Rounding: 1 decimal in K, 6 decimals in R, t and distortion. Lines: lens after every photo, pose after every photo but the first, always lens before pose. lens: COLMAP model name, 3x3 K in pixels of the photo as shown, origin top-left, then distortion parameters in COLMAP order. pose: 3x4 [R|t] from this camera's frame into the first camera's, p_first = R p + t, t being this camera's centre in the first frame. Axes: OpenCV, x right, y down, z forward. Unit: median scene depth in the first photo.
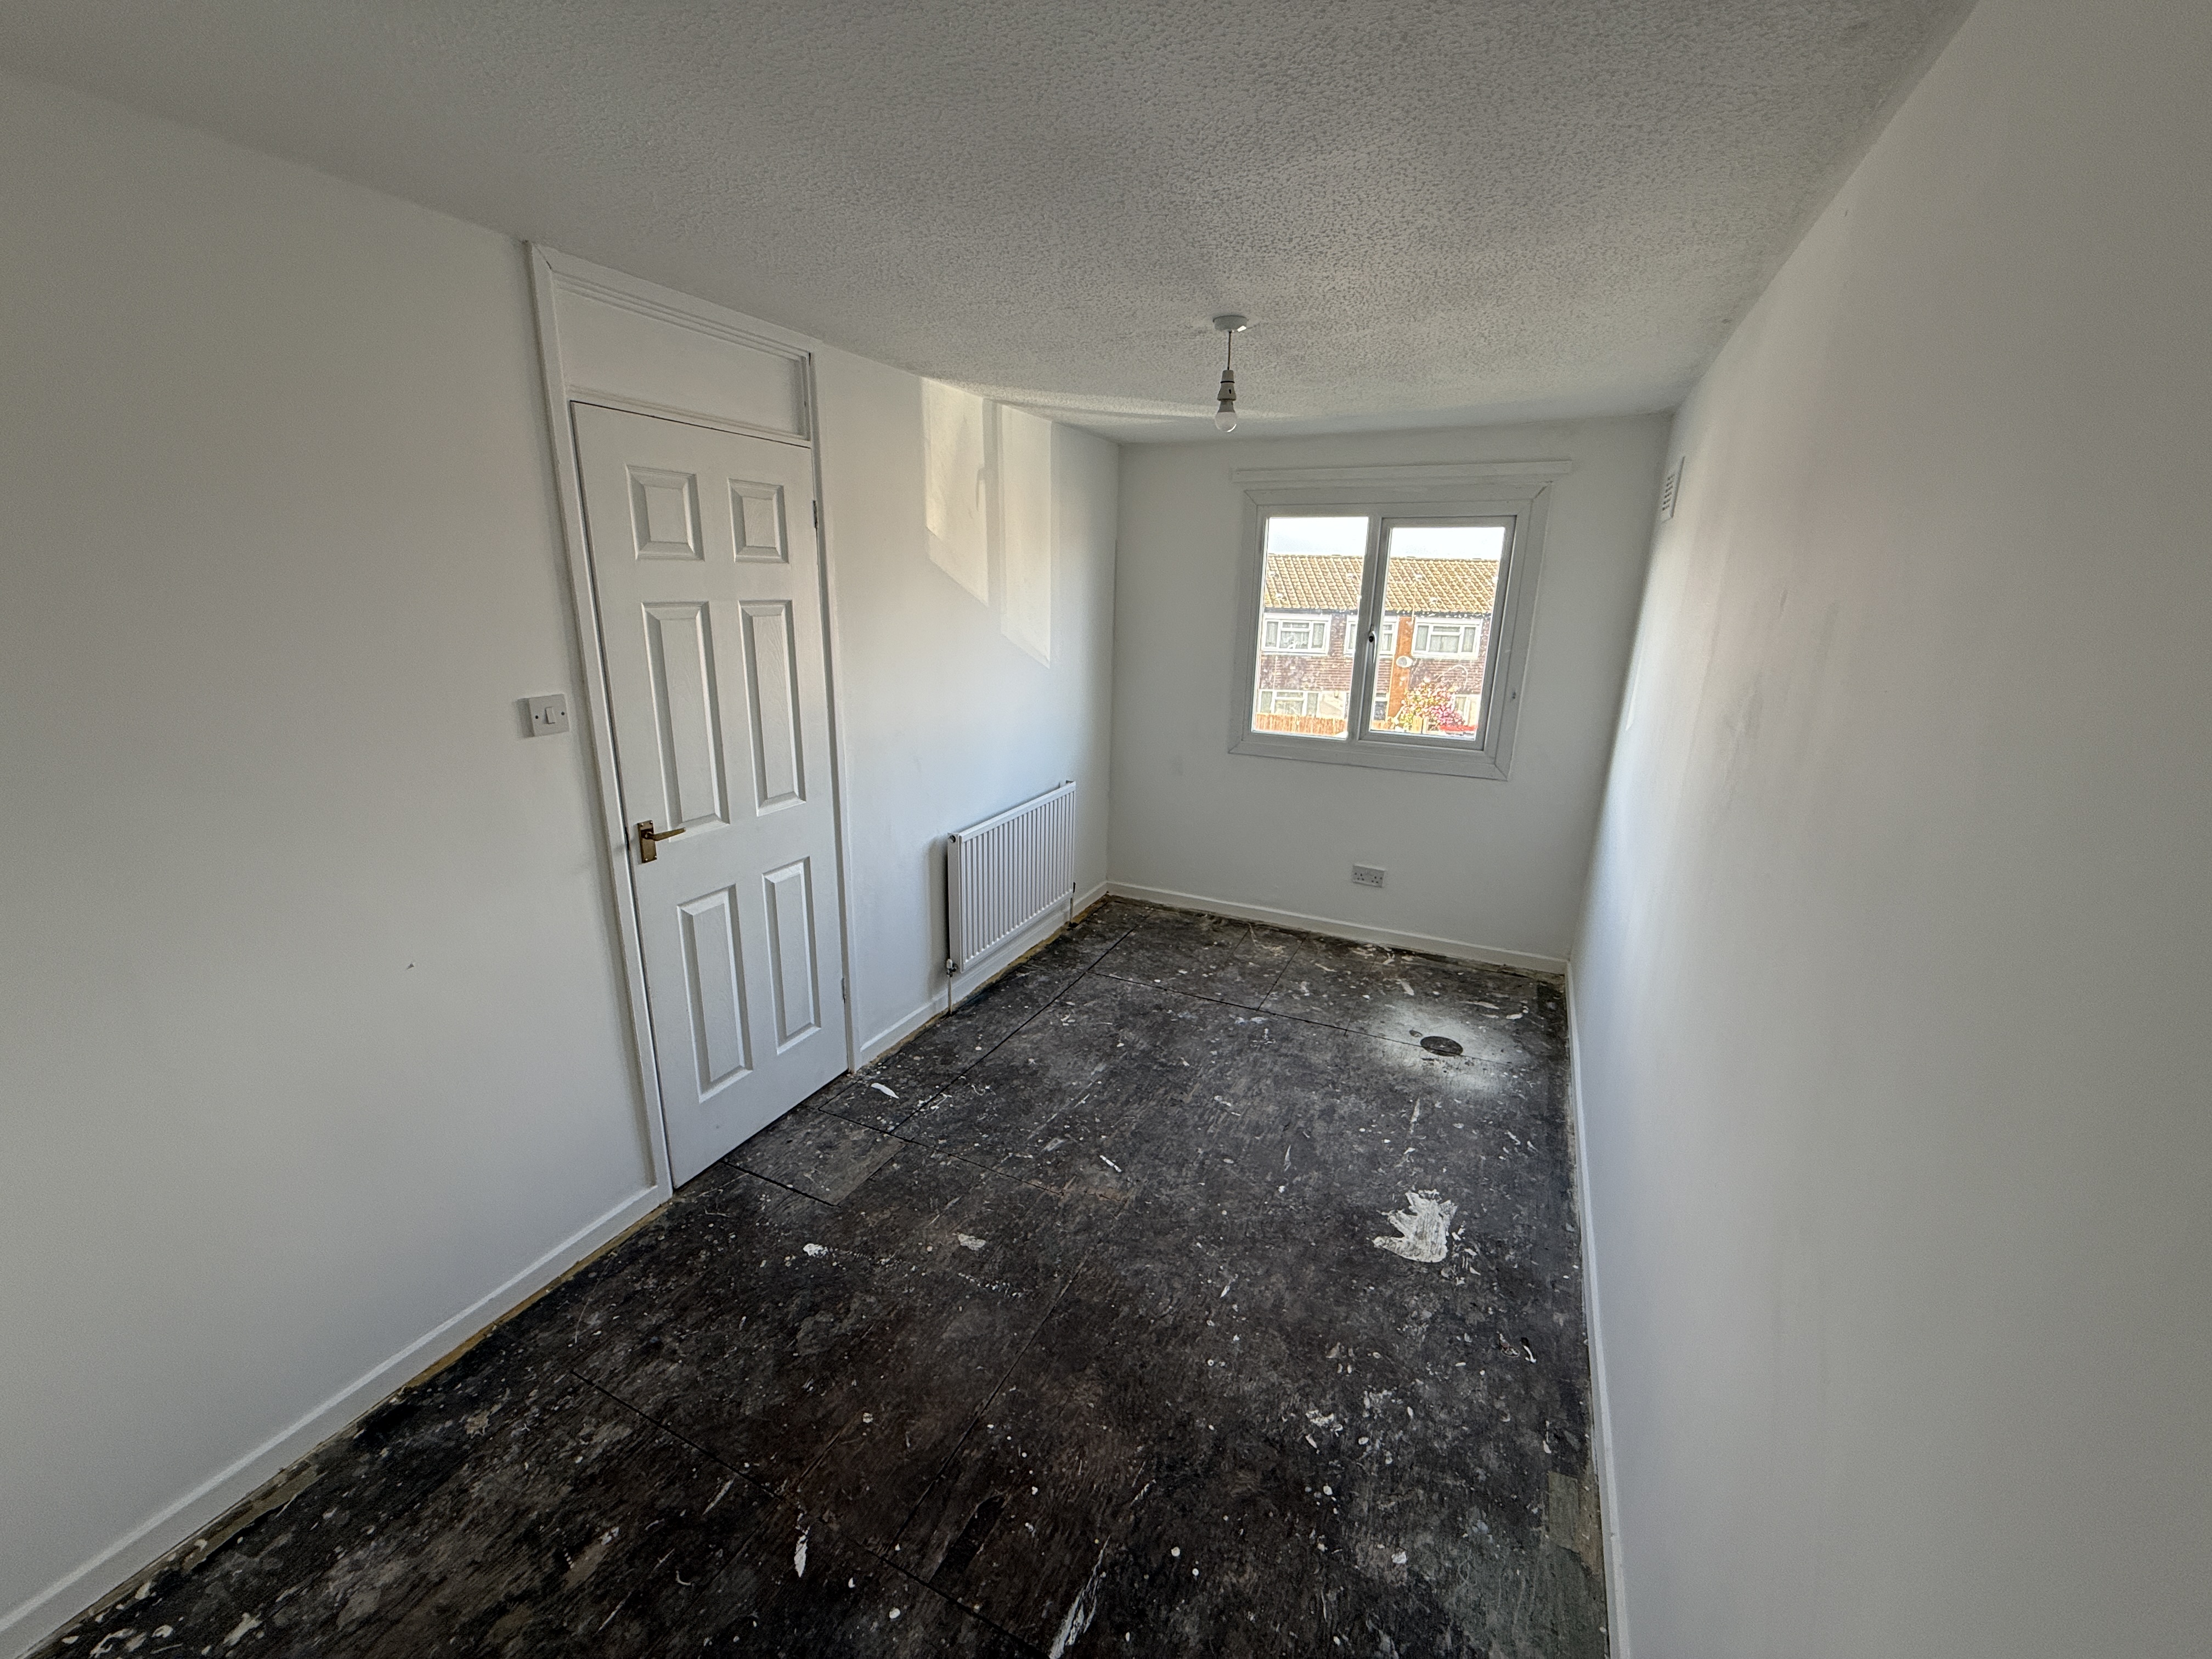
lens RADIAL K [[879.5, 0, 1100.9], [0, 879.5, 827.5], [0, 0, 1]] dist [0.000705, 0.000455]
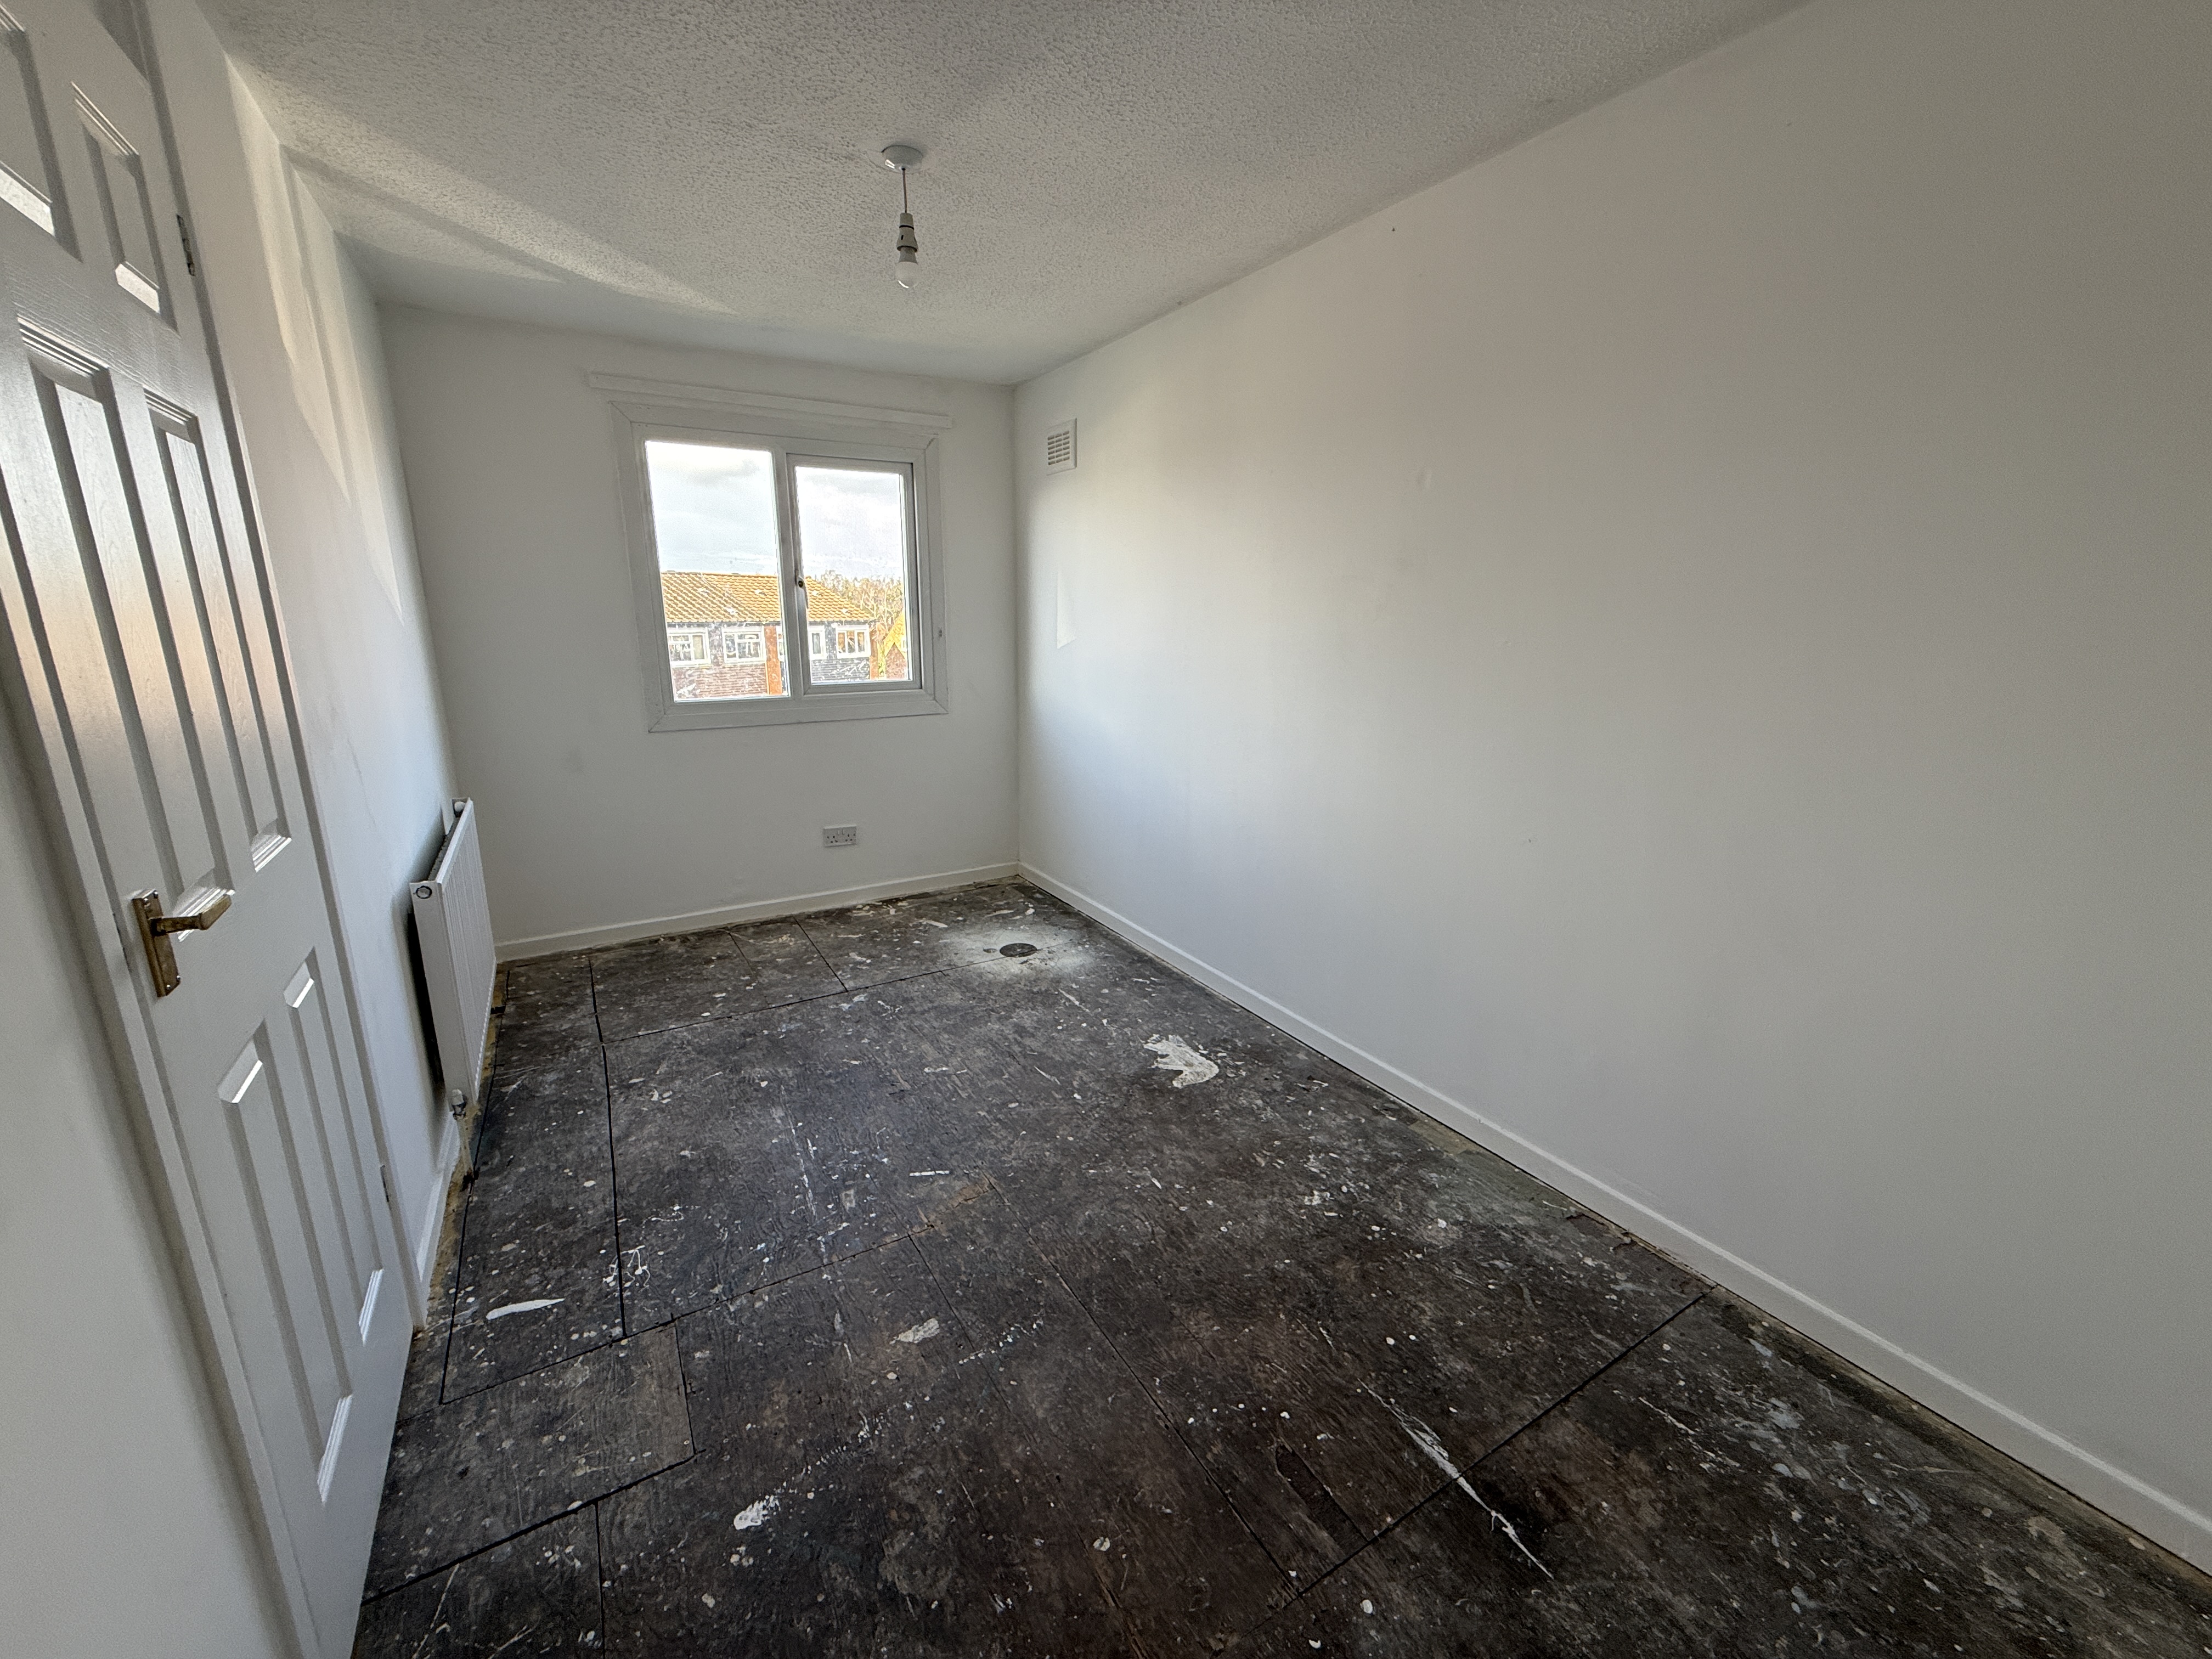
lens RADIAL K [[879.5, 0, 1100.9], [0, 879.5, 827.5], [0, 0, 1]] dist [0.000705, 0.000455]
pose [[0.551400, -0.219852, 0.804750, -0.451153], [0.233515, 0.966763, 0.104113, 0.018288], [-0.800892, 0.130513, 0.584412, 0.317392]]
